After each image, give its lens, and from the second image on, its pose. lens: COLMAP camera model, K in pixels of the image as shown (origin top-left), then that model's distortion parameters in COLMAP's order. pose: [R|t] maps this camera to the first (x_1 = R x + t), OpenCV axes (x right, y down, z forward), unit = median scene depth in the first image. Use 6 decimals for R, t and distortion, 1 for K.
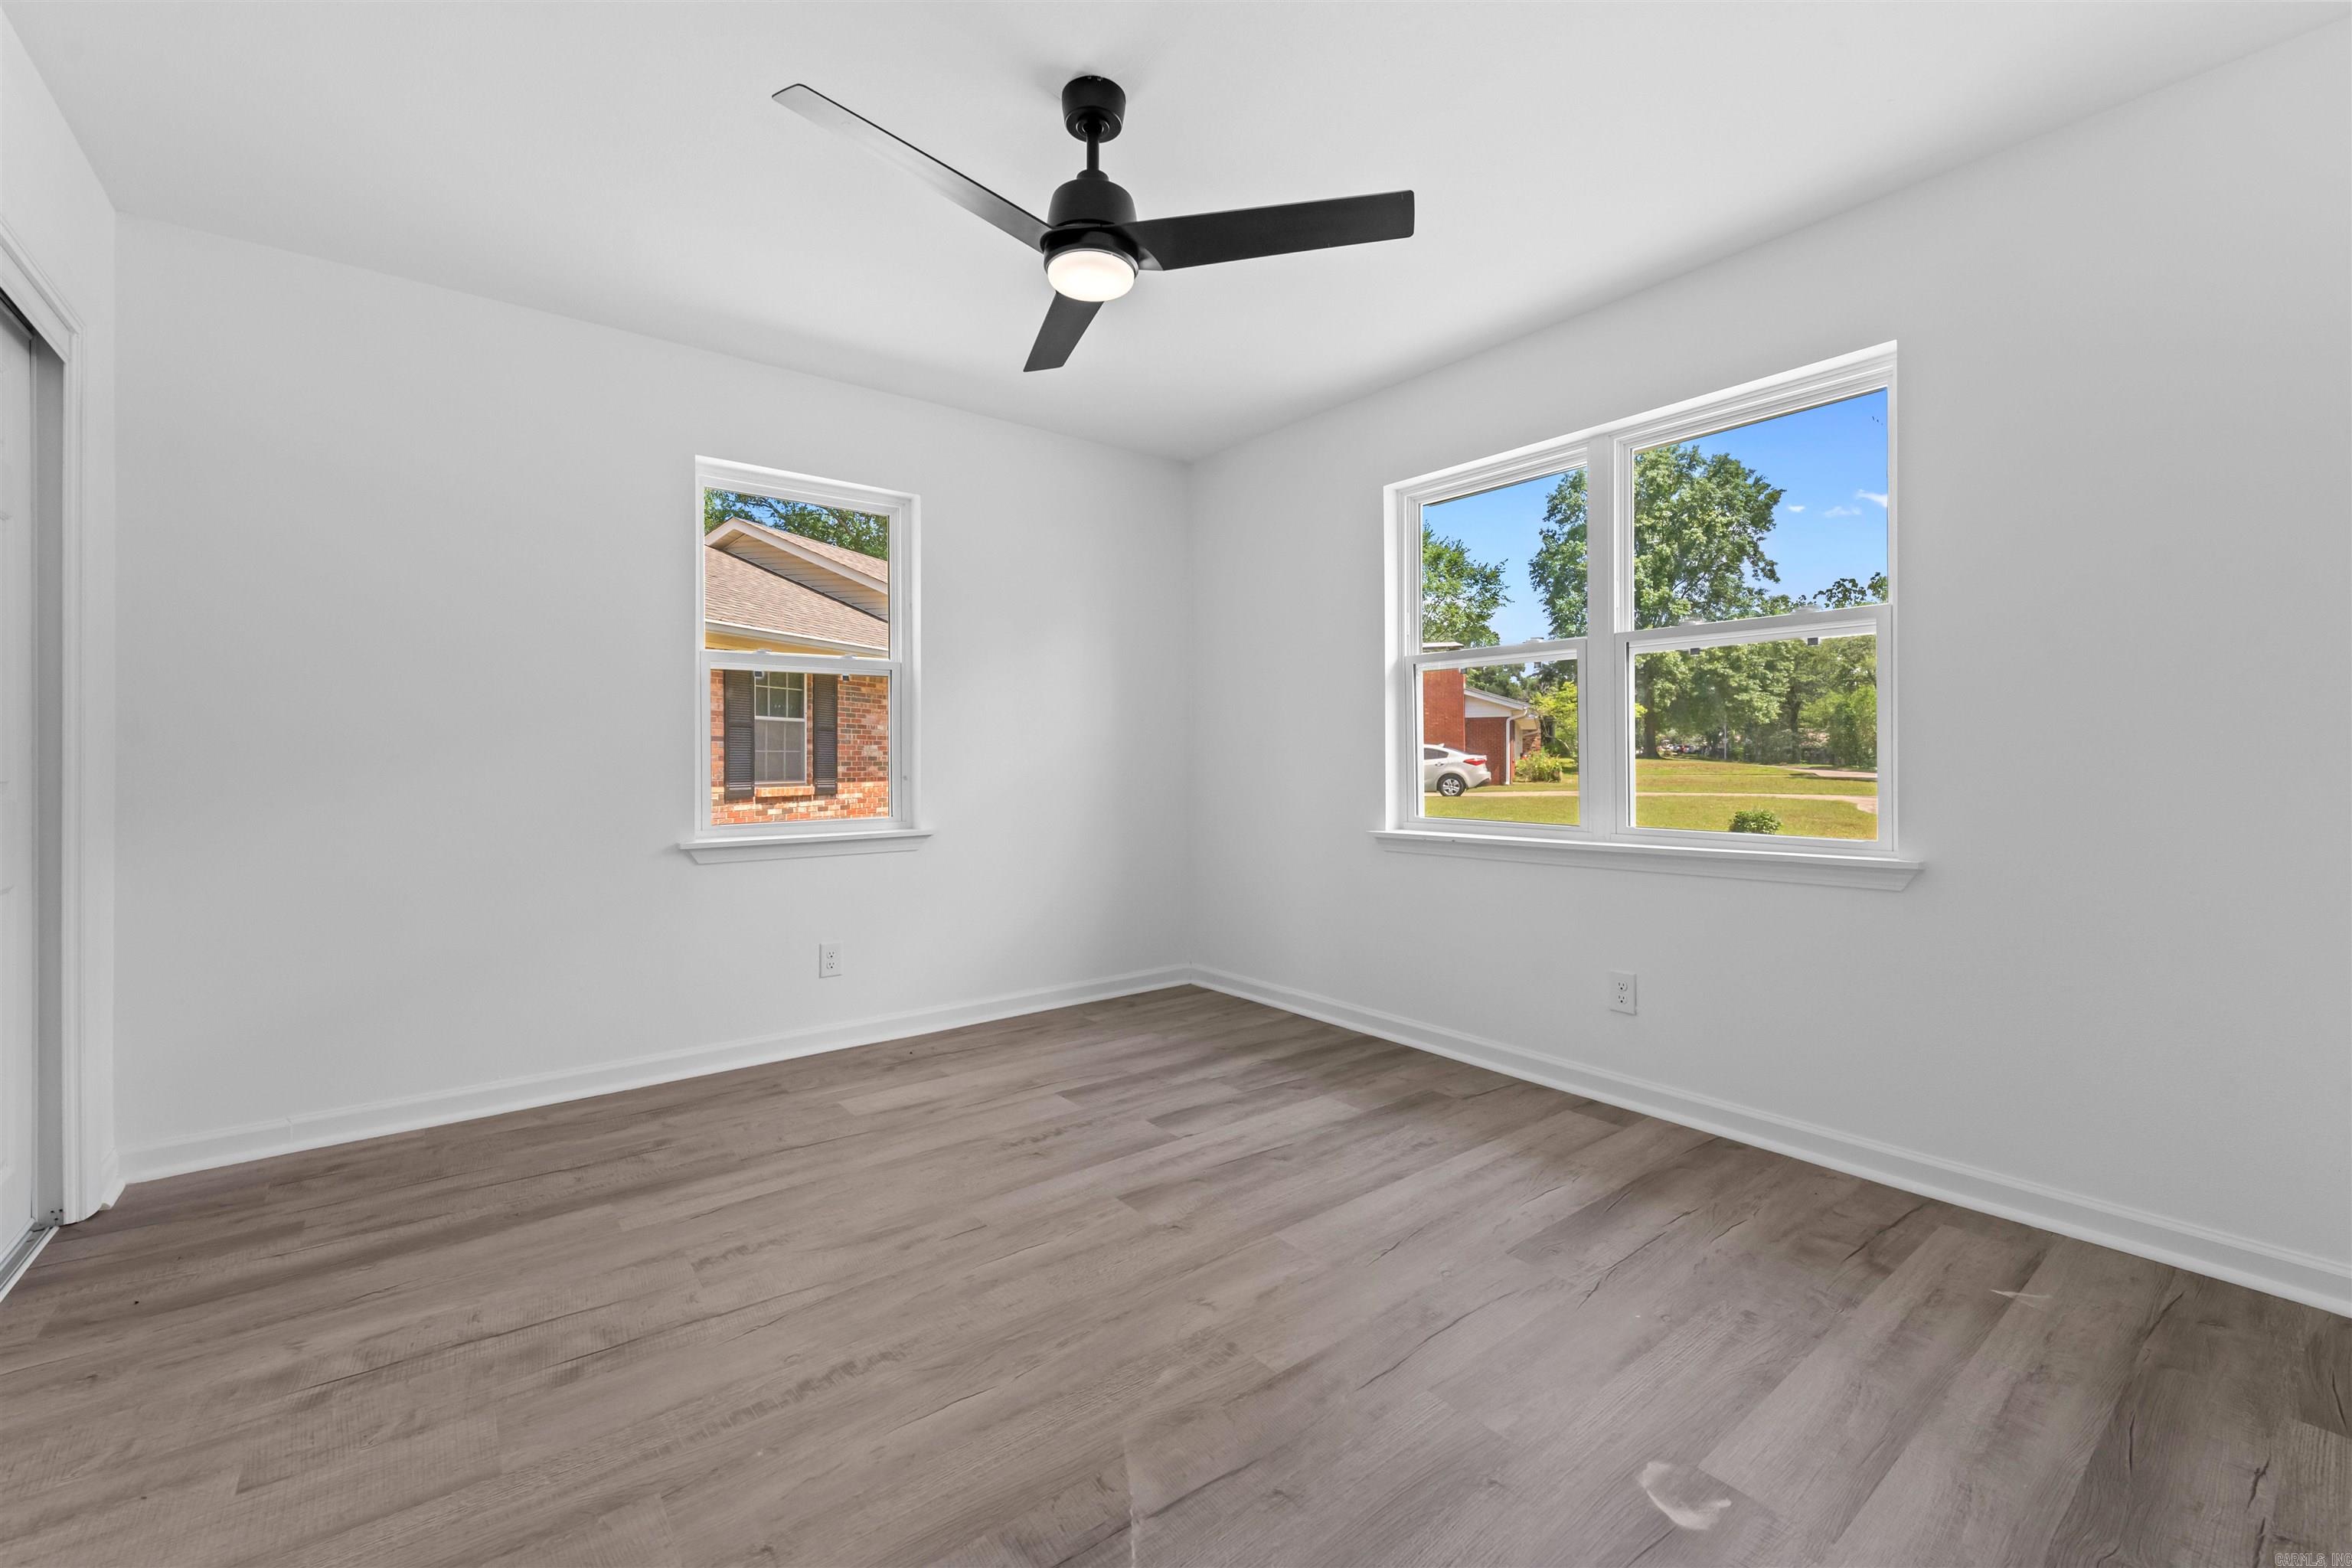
lens RADIAL K [[959.4, 0, 1171.8], [0, 959.4, 753.0], [0, 0, 1]] dist [0.008339, -0.005071]
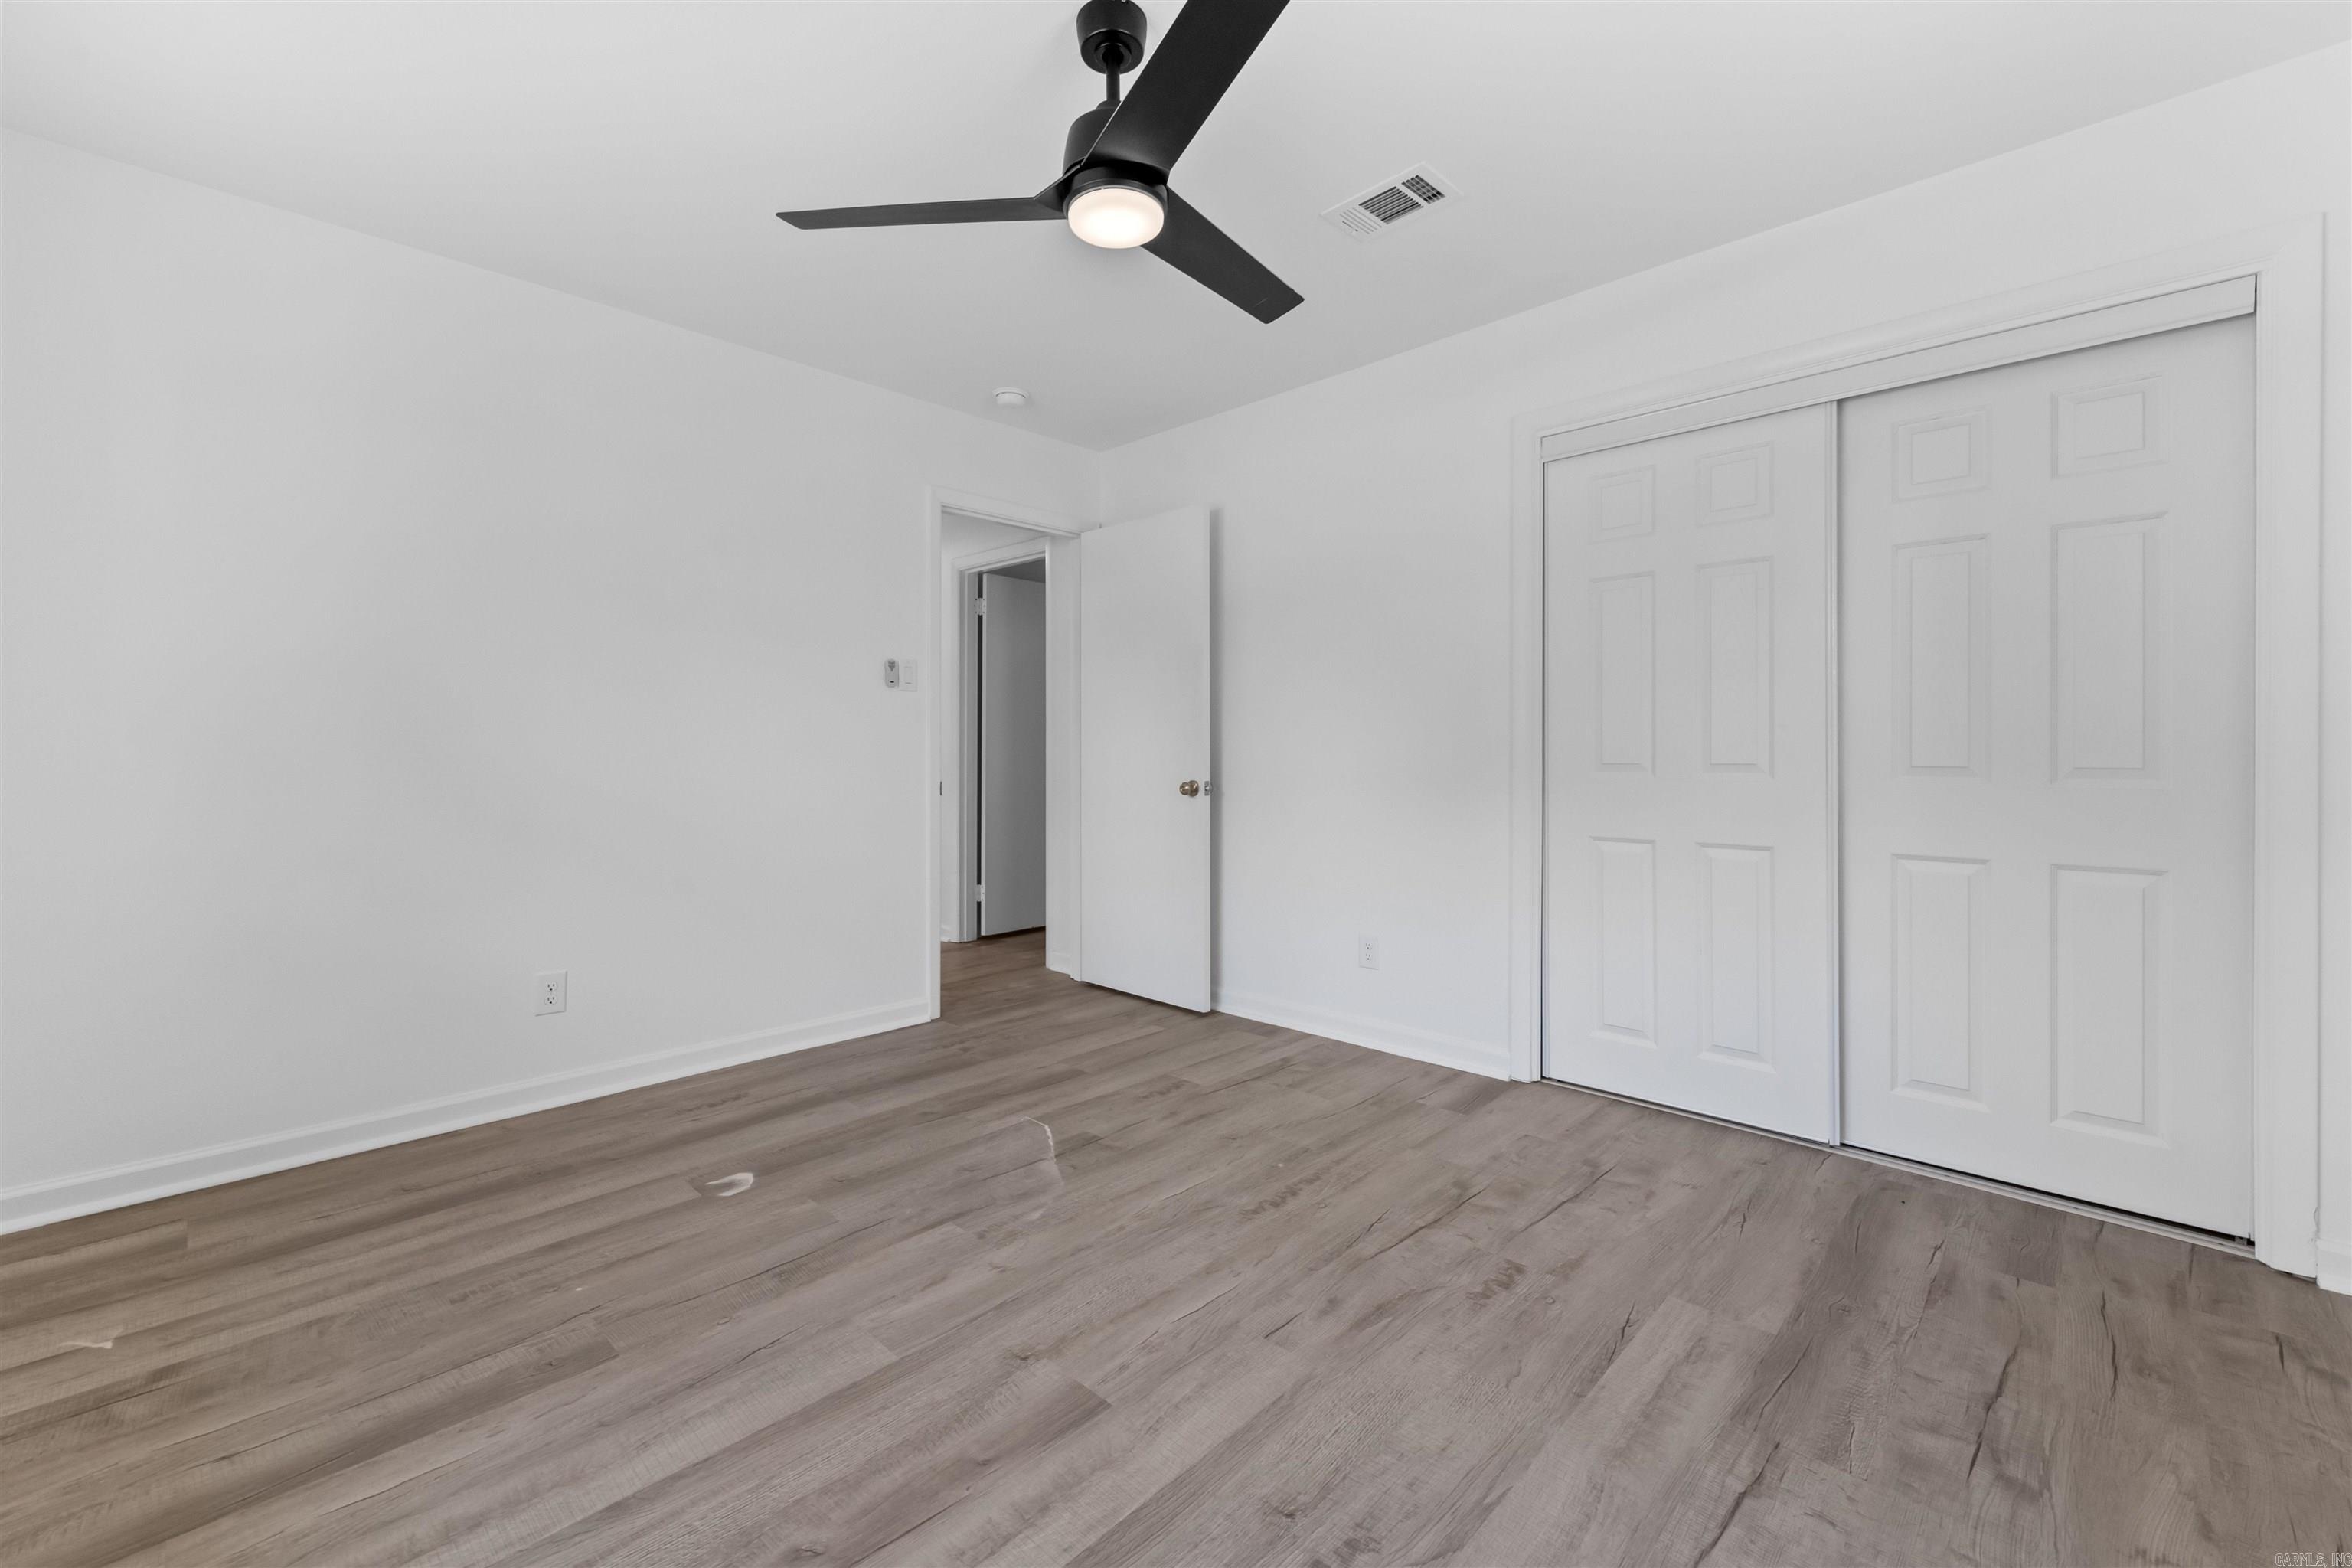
lens RADIAL K [[959.4, 0, 1171.8], [0, 959.4, 753.0], [0, 0, 1]] dist [0.008339, -0.005071]
pose [[-0.991036, 0.004694, -0.133509, -0.013410], [0.005555, 0.999966, -0.006078, 0.012349], [0.133476, -0.006765, -0.991029, 1.824767]]
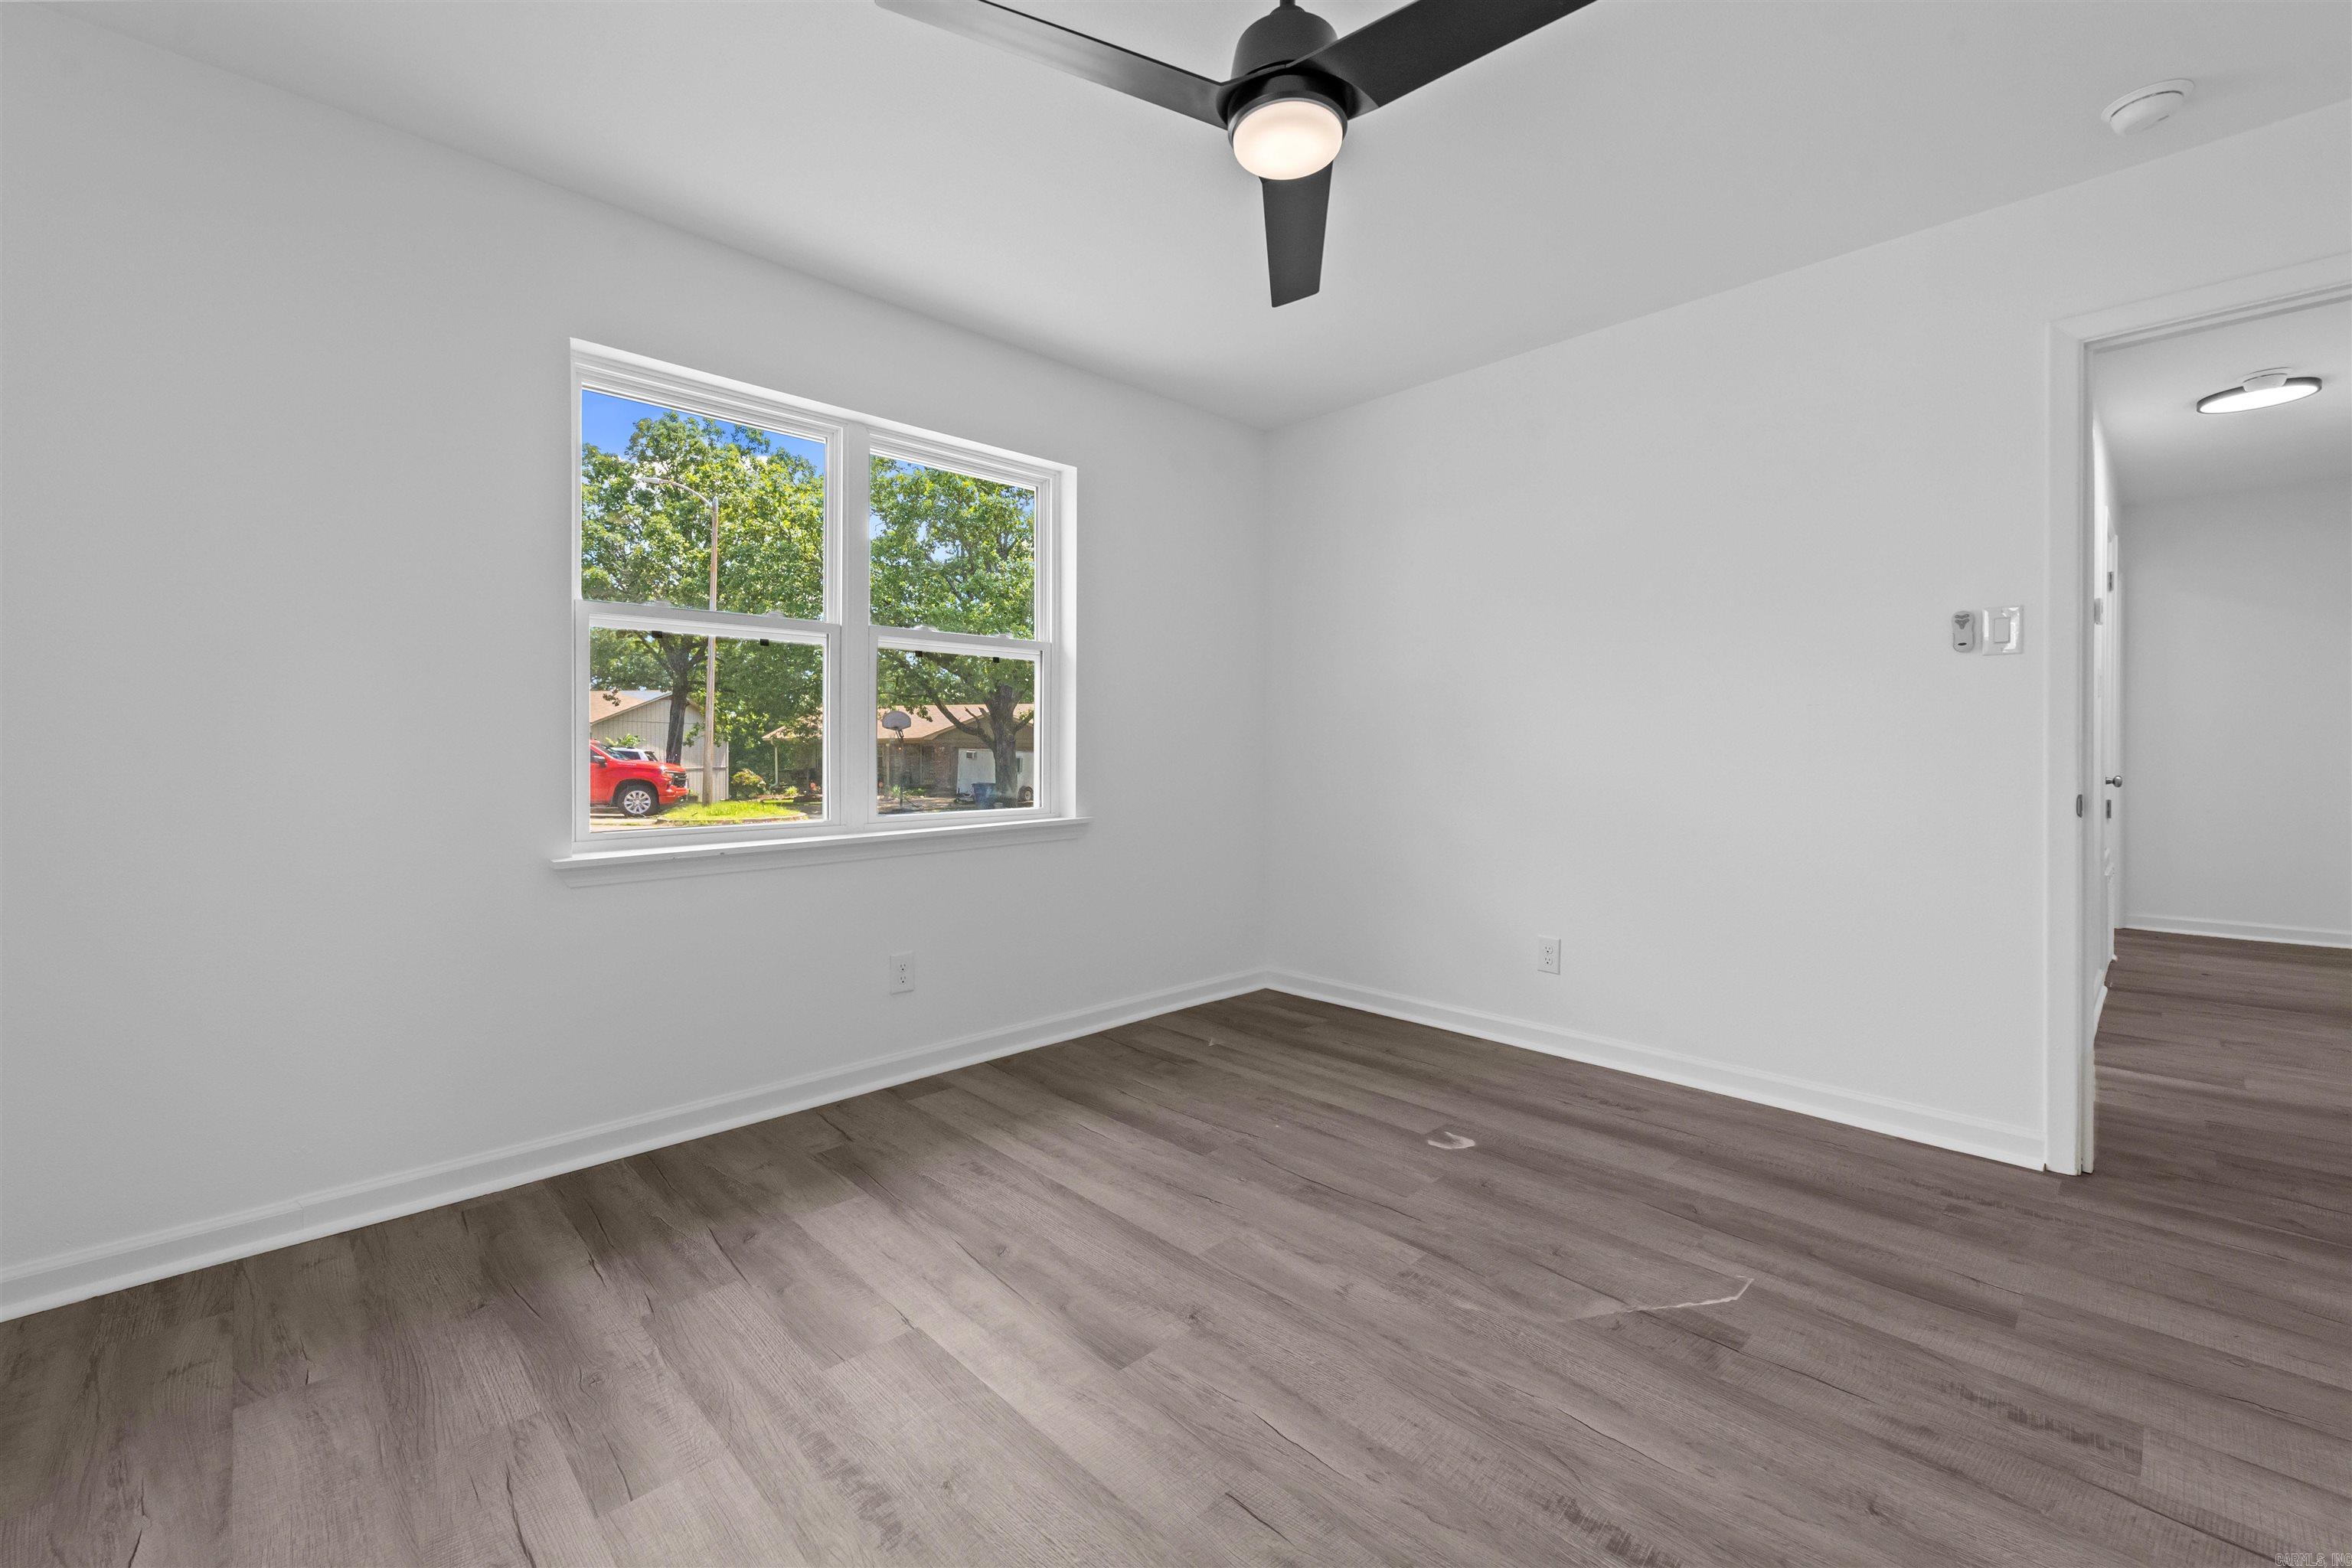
lens RADIAL K [[959.4, 0, 1171.8], [0, 959.4, 753.0], [0, 0, 1]] dist [0.008339, -0.005071]
pose [[-0.100710, -0.002292, 0.994913, -0.833166], [-0.004589, 0.999988, 0.001839, 0.007706], [-0.994905, -0.004380, -0.100719, 1.127931]]
